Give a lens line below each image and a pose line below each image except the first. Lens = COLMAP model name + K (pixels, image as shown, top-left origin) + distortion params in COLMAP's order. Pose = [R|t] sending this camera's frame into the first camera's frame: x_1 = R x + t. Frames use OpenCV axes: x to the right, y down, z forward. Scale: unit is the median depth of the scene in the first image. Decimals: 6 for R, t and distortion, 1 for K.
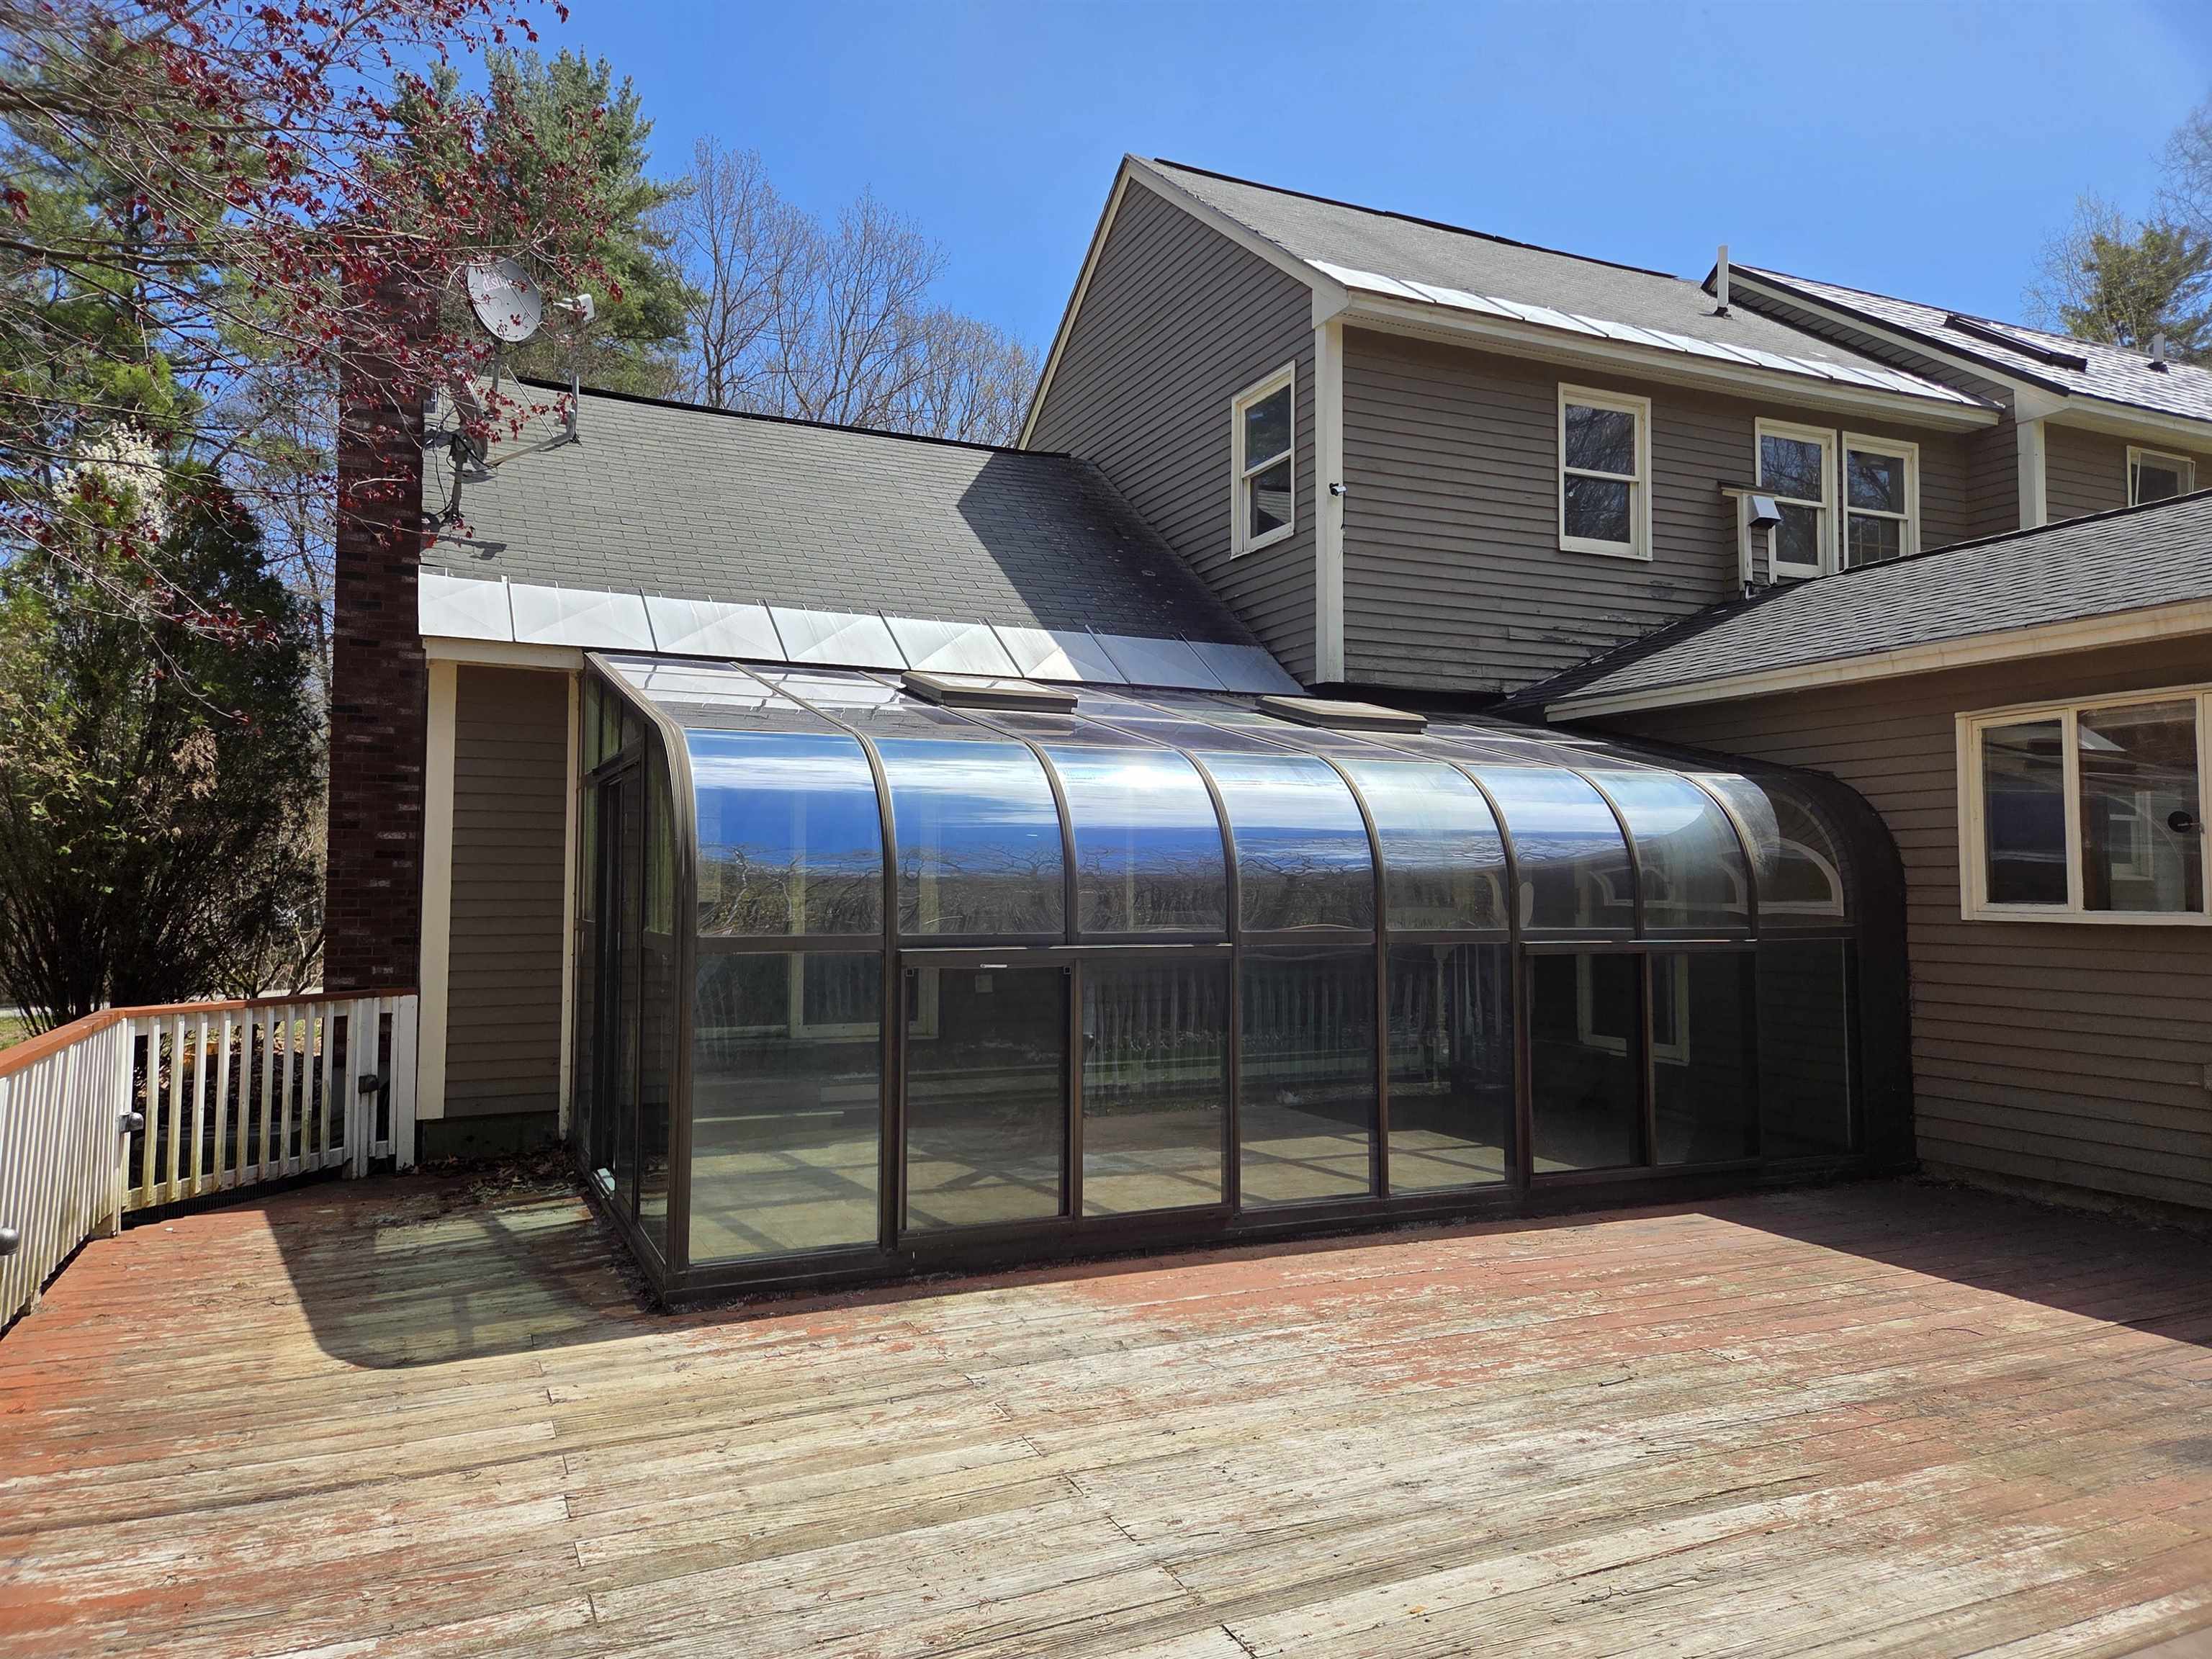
lens RADIAL K [[1484.8, 0, 1088.7], [0, 1484.8, 830.1], [0, 0, 1]] dist [0.054781, -0.024152]
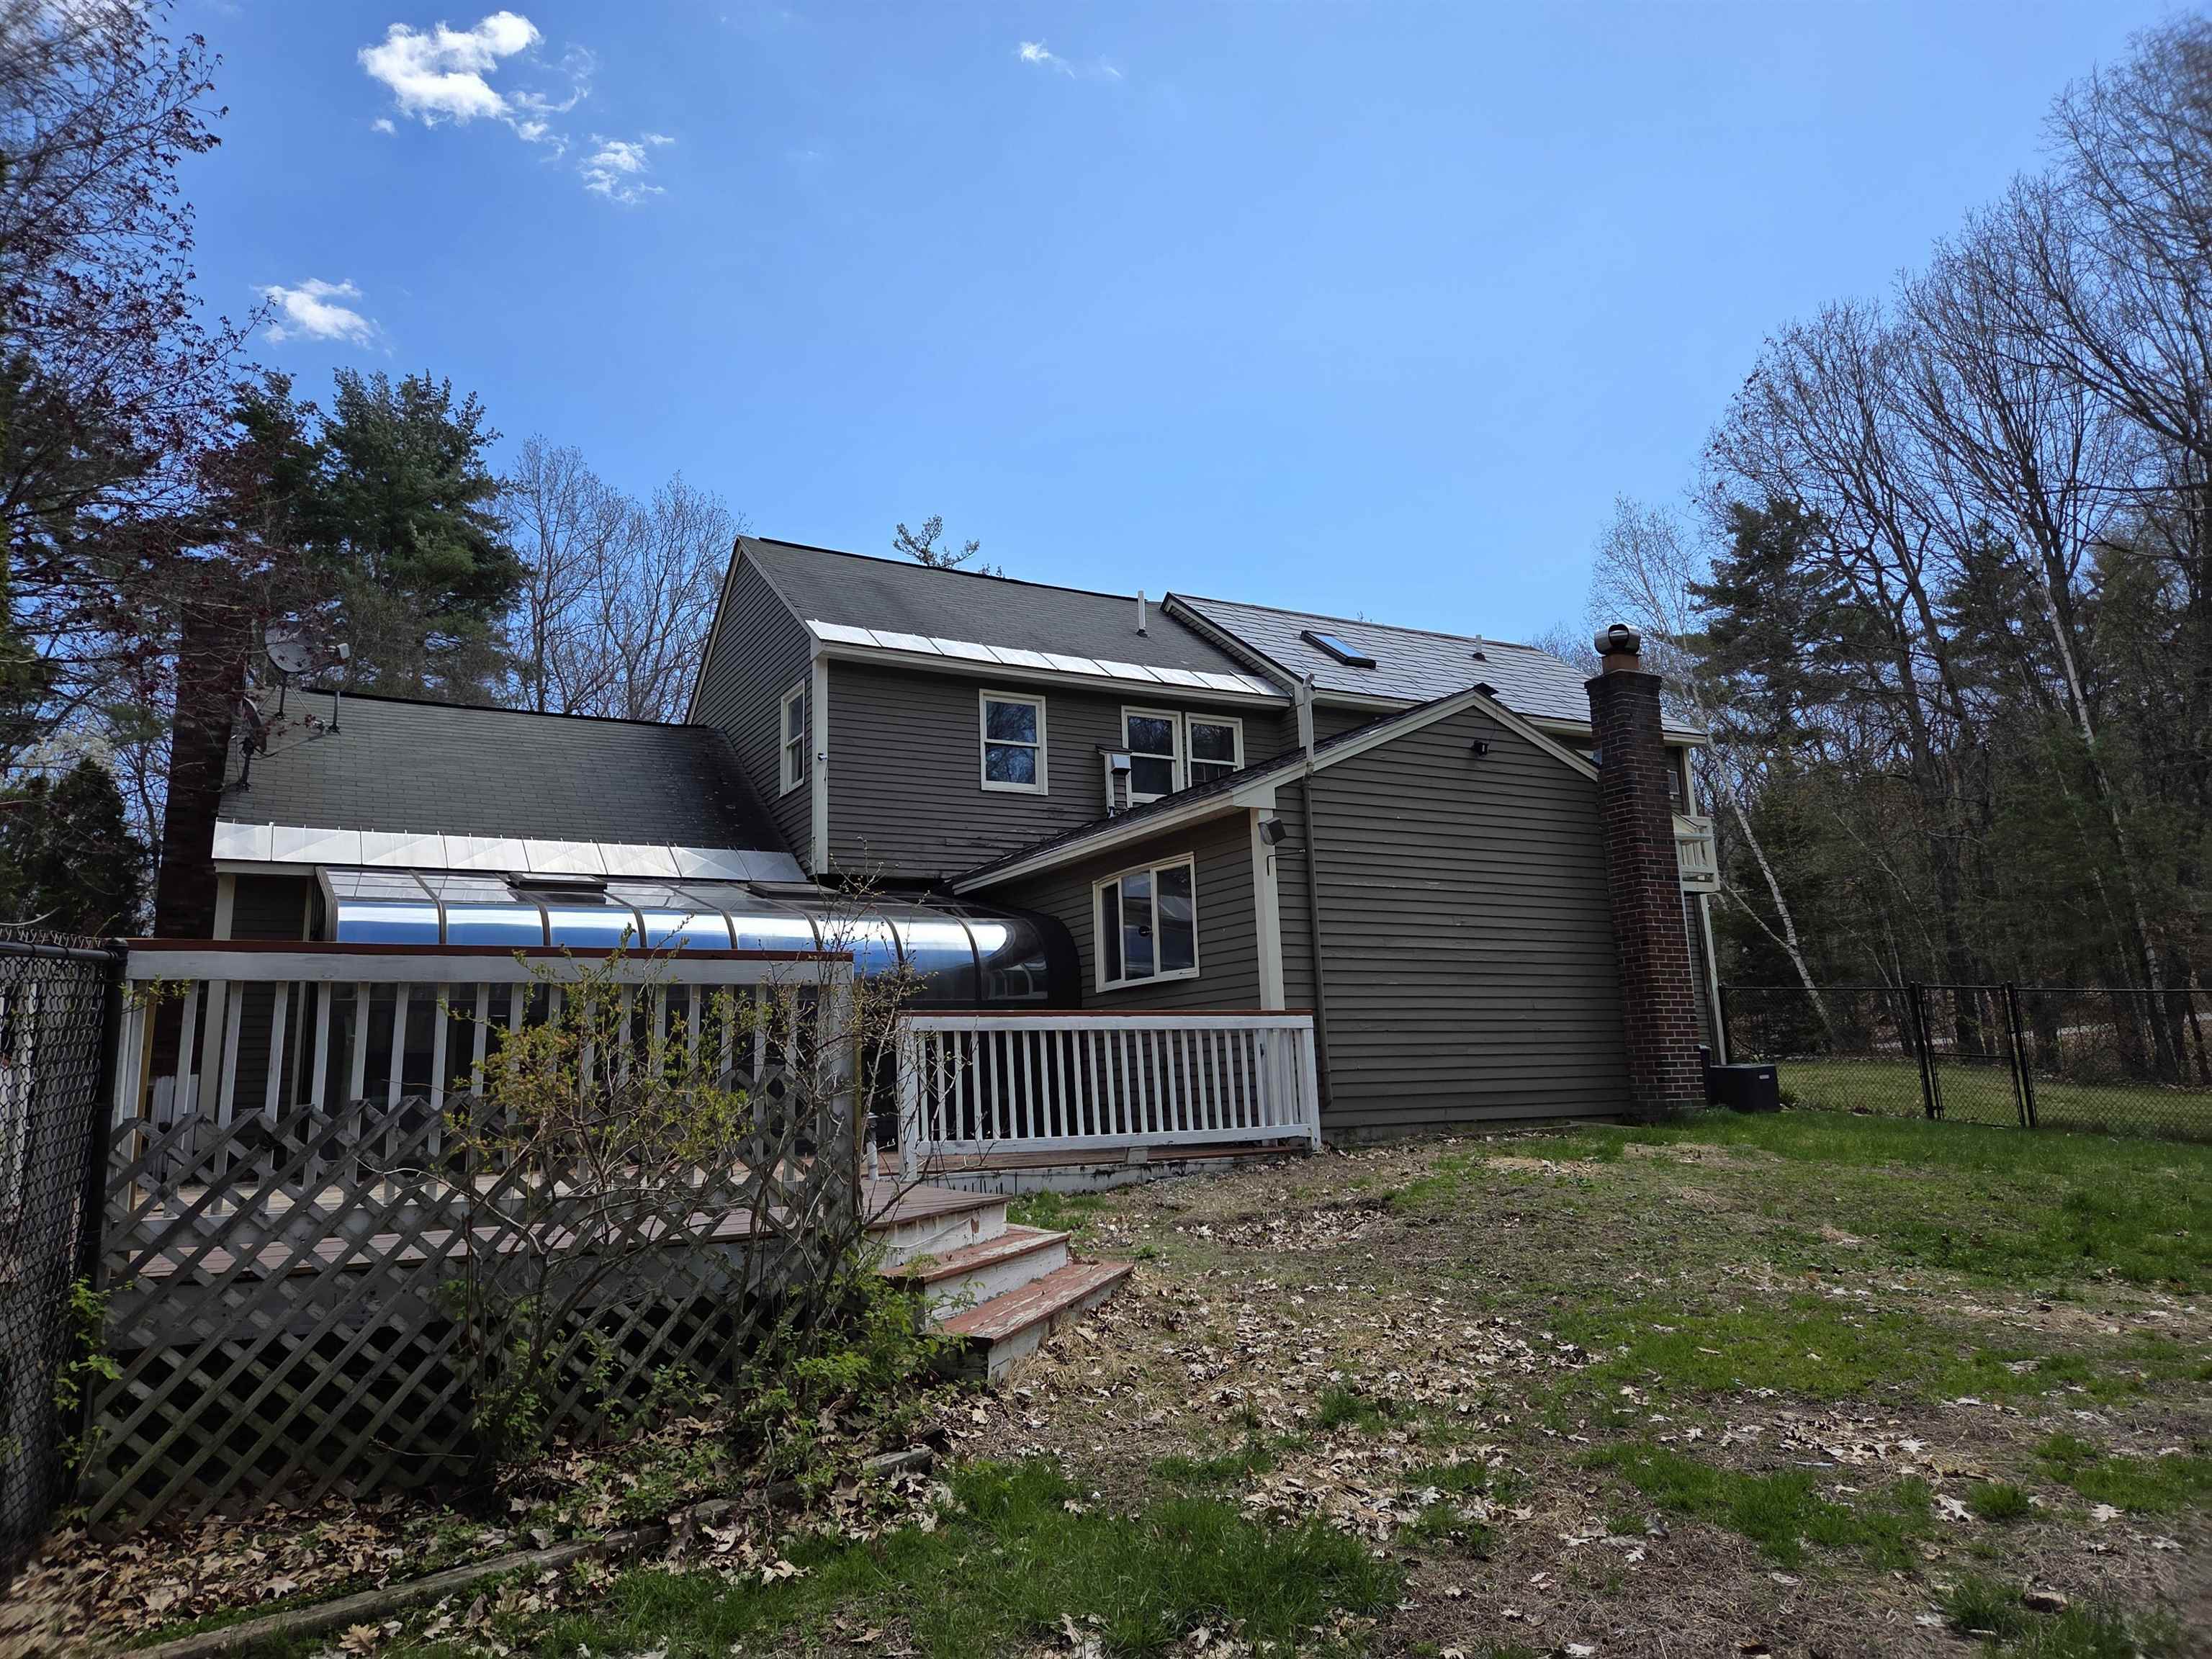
lens RADIAL K [[1484.8, 0, 1104.8], [0, 1484.8, 818.5], [0, 0, 1]] dist [0.054781, -0.024152]
pose [[0.996153, -0.017877, 0.085785, 0.333071], [0.029990, 0.989402, -0.142071, 0.079250], [-0.082336, 0.144097, 0.986132, -0.622192]]
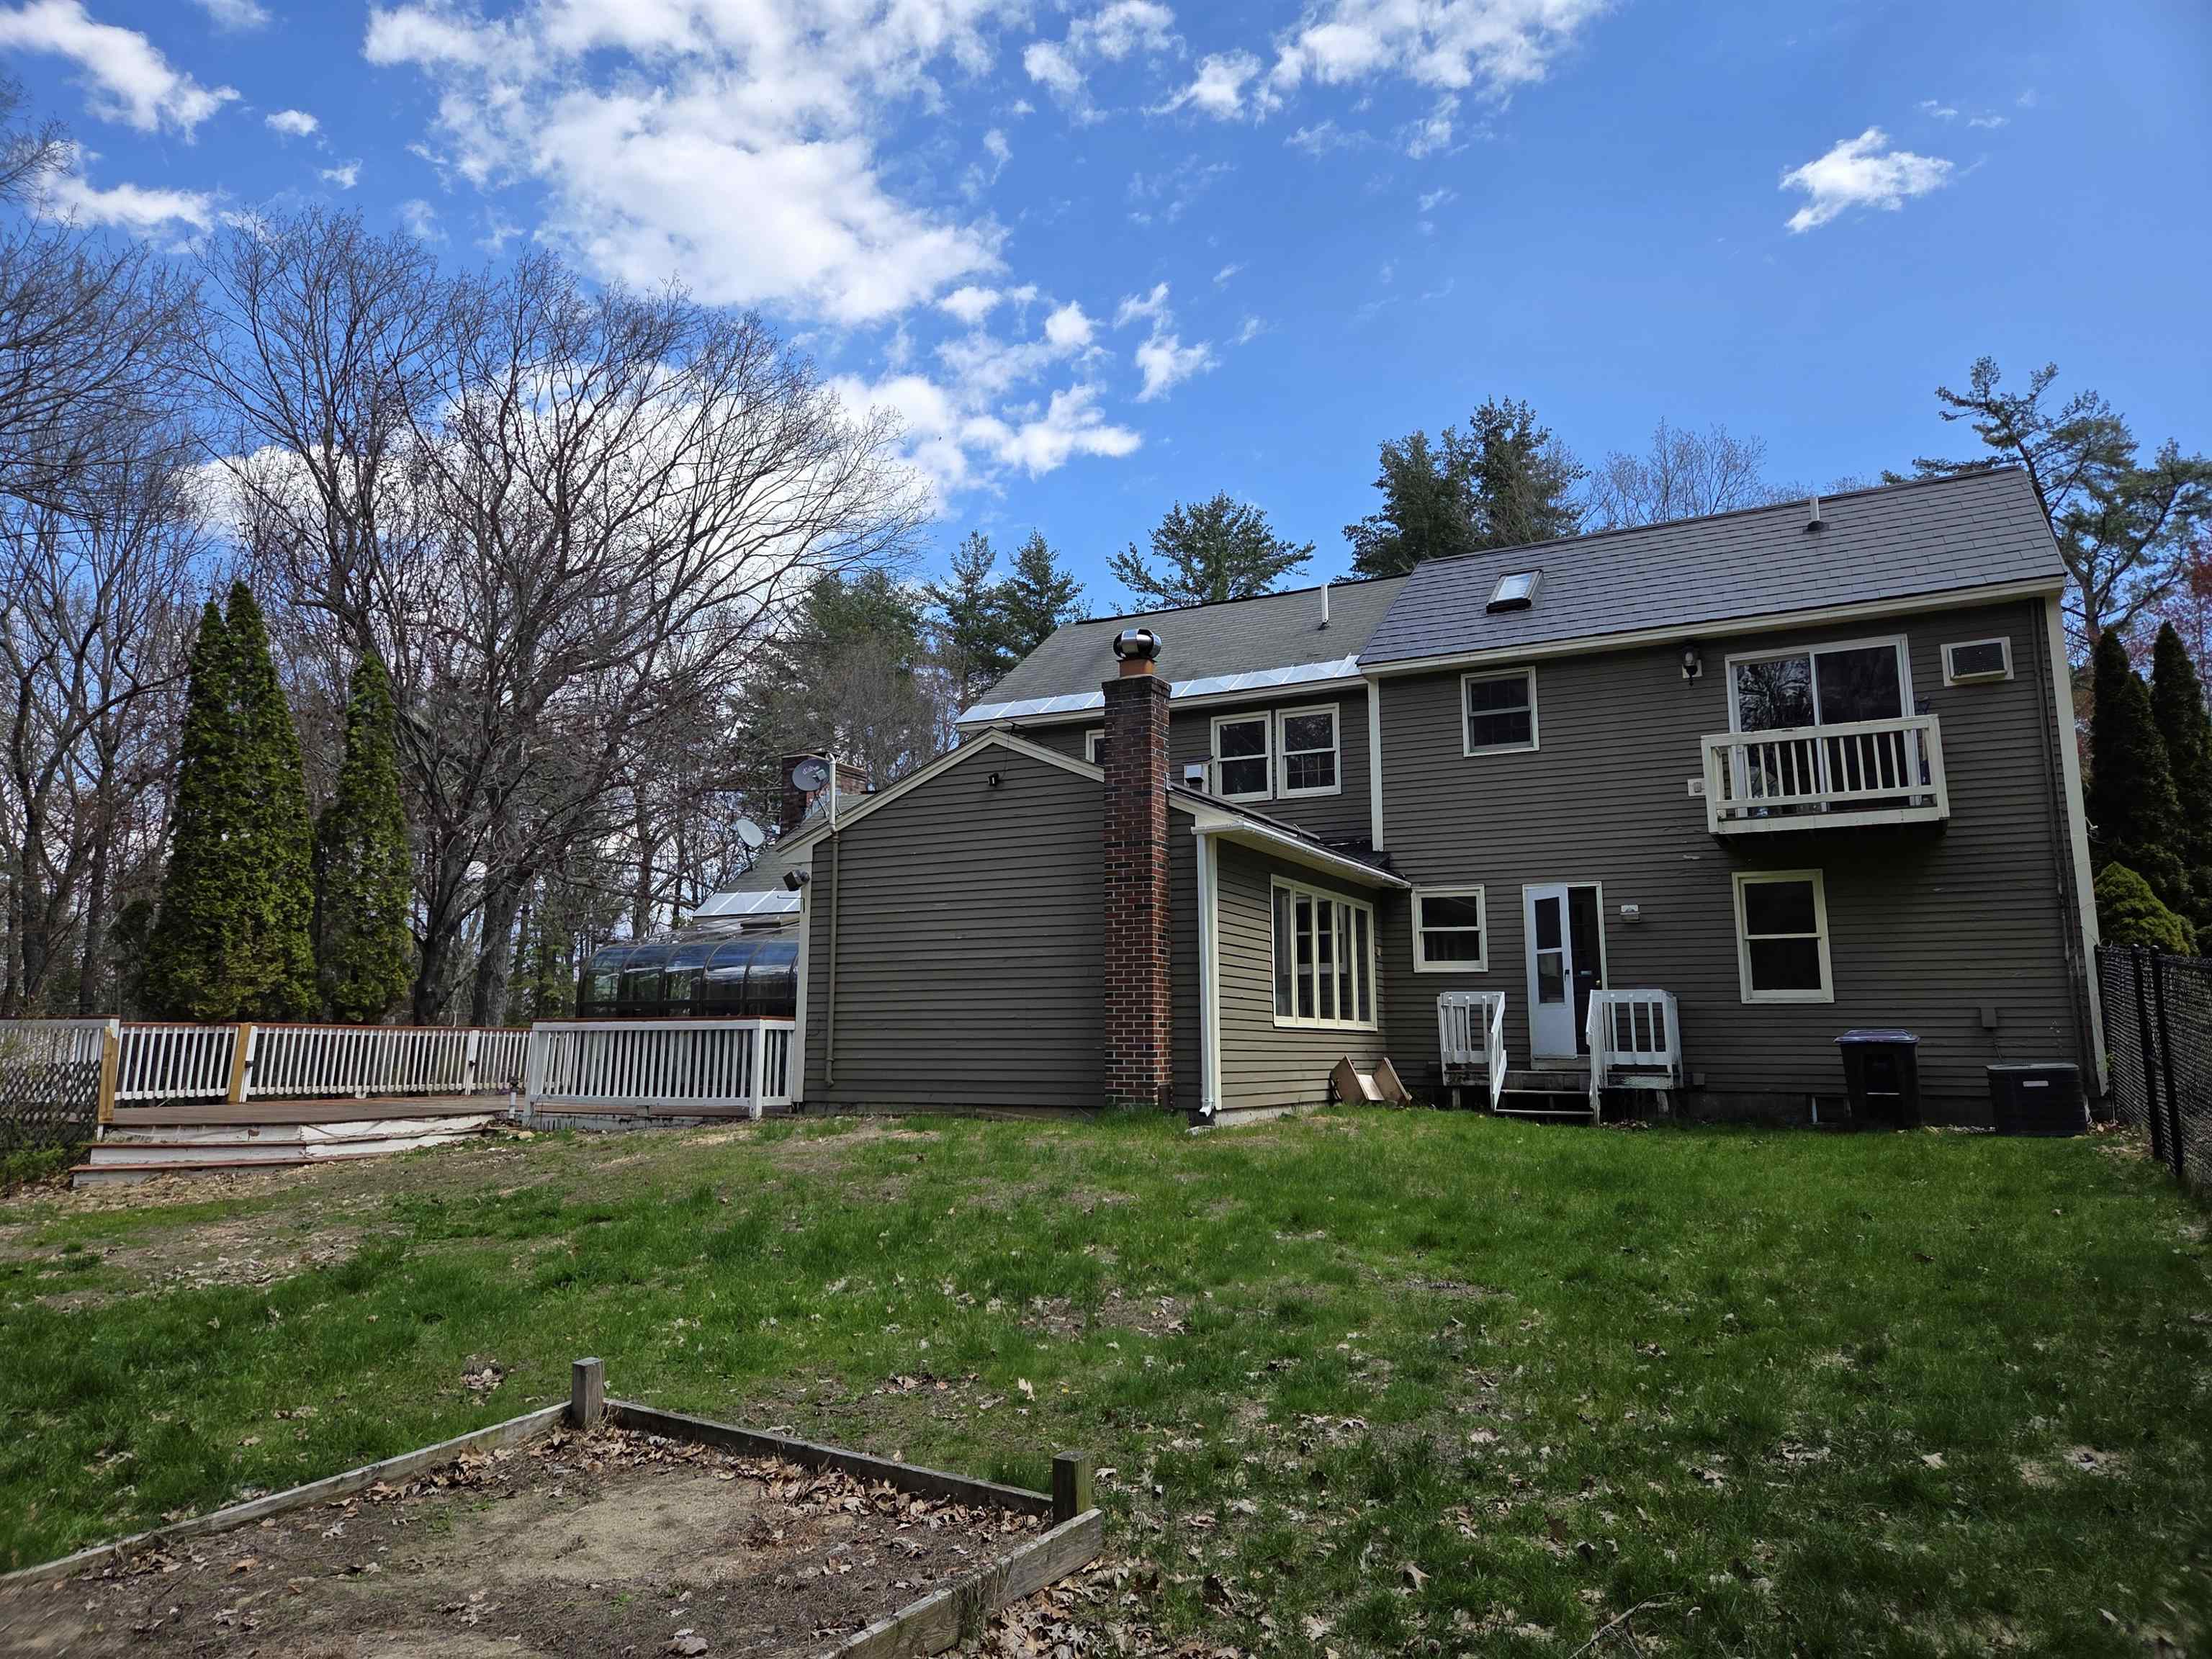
lens RADIAL K [[1484.8, 0, 1110.9], [0, 1484.8, 819.0], [0, 0, 1]] dist [0.054781, -0.024152]
pose [[0.617241, -0.117499, -0.777951, 1.991705], [0.030964, 0.991647, -0.125207, 0.070169], [0.786164, 0.053194, 0.615724, -0.190768]]
